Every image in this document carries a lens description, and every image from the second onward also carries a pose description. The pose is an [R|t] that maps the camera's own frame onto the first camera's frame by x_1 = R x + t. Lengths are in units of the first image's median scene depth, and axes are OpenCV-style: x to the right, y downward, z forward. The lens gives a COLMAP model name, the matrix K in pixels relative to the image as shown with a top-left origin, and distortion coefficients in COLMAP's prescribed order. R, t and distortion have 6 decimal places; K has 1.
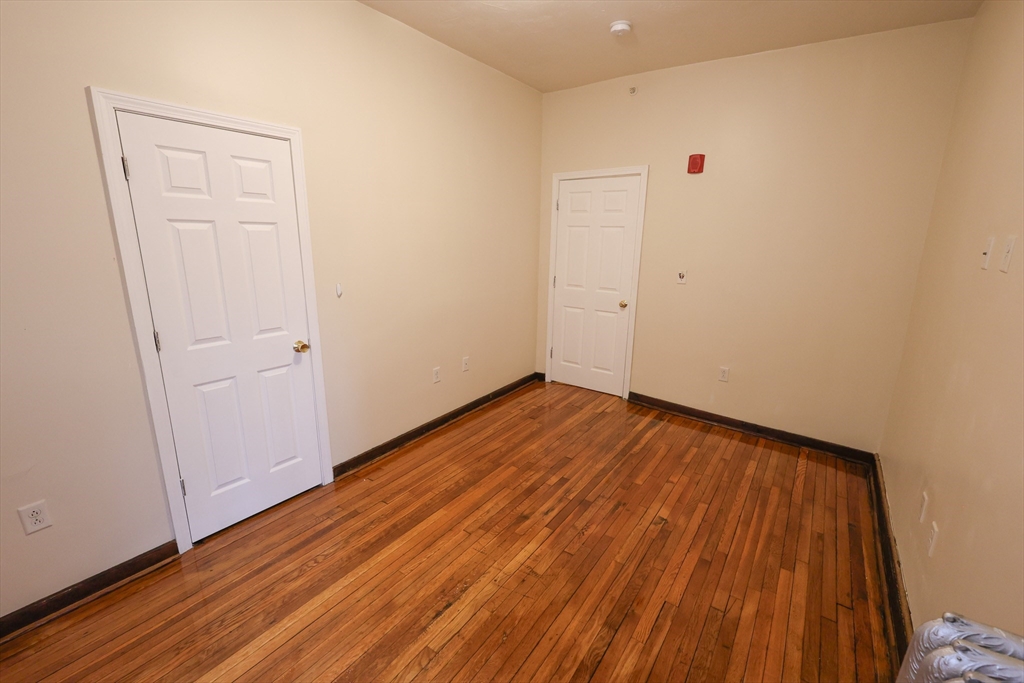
lens RADIAL K [[443.7, 0, 516.0], [0, 443.7, 340.7], [0, 0, 1]] dist [0.004451, -0.000342]
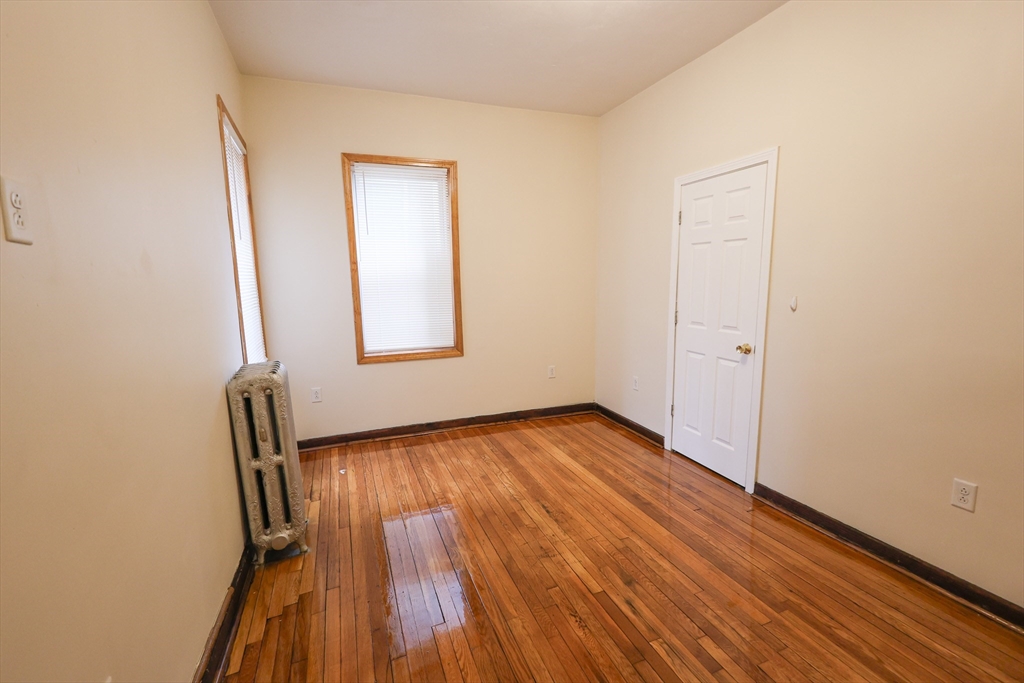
lens RADIAL K [[443.7, 0, 516.0], [0, 443.7, 340.7], [0, 0, 1]] dist [0.004451, -0.000342]
pose [[-0.548307, 0.114358, -0.828421, 0.764656], [-0.191908, 0.946964, 0.257740, -0.187966], [0.813960, 0.300302, -0.497281, 1.126502]]
